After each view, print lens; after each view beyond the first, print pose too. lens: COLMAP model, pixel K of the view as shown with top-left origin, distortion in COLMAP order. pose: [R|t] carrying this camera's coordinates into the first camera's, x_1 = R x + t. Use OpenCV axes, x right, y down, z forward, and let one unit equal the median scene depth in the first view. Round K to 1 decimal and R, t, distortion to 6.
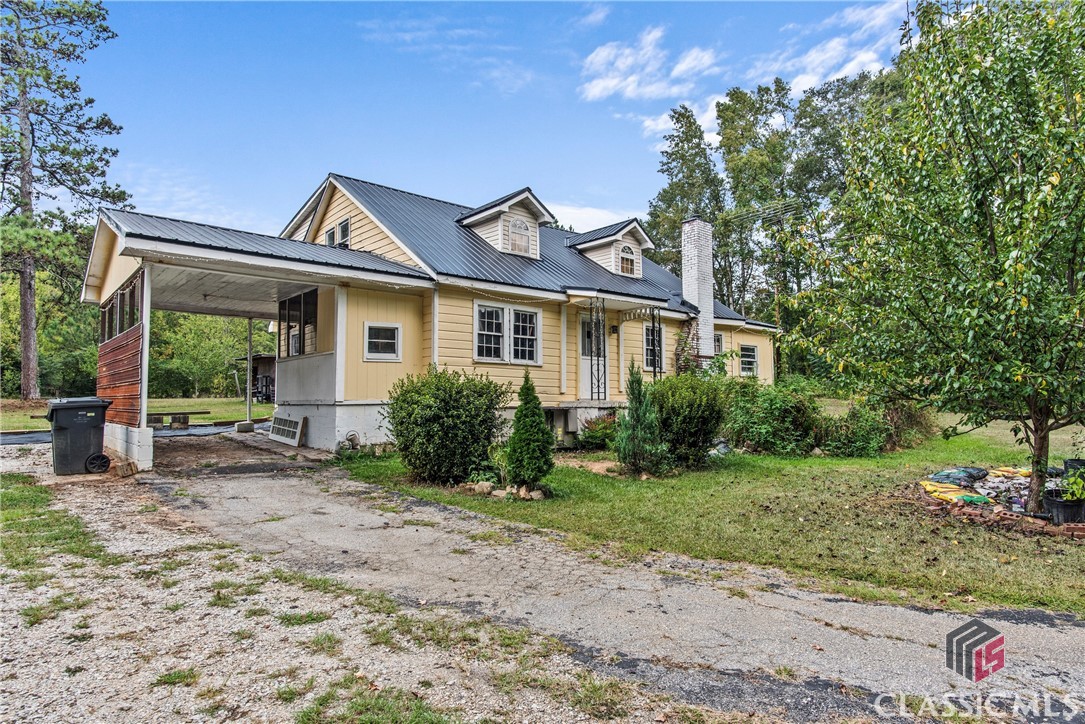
lens RADIAL K [[612.6, 0, 538.5], [0, 612.6, 342.1], [0, 0, 1]] dist [-0.004009, 0.000708]
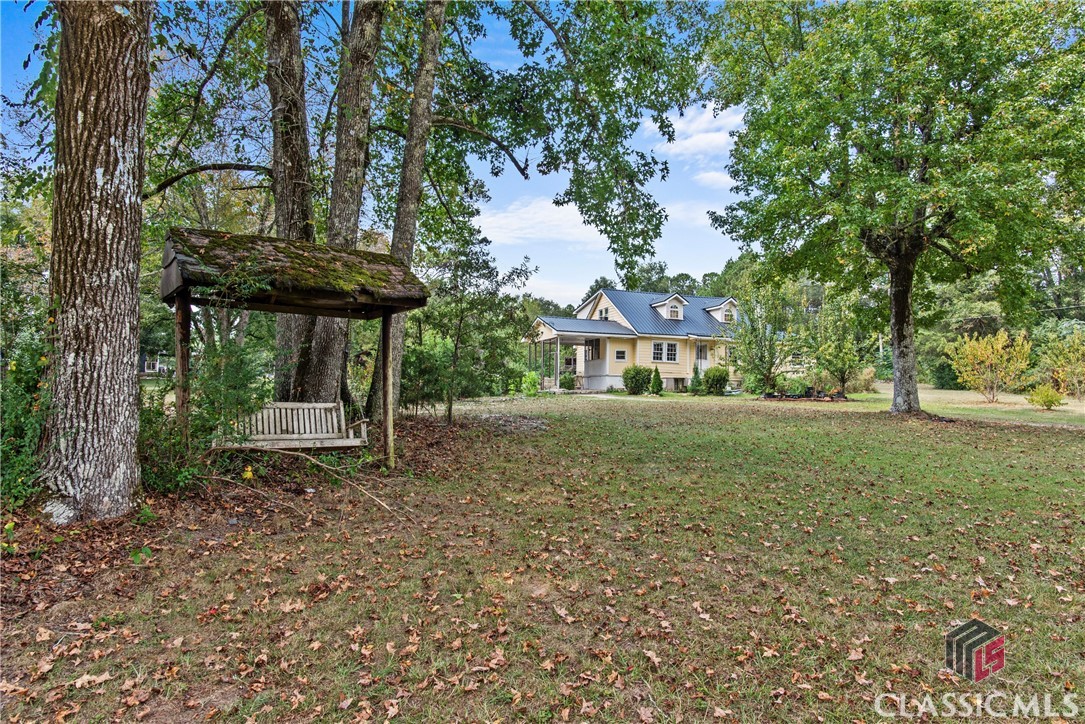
lens RADIAL K [[612.6, 0, 538.5], [0, 612.6, 342.1], [0, 0, 1]] dist [-0.004009, 0.000708]
pose [[0.927403, -0.007276, -0.373994, 0.469172], [0.012129, 0.999870, 0.010626, -0.095708], [0.373868, -0.014391, 0.927370, -1.834106]]
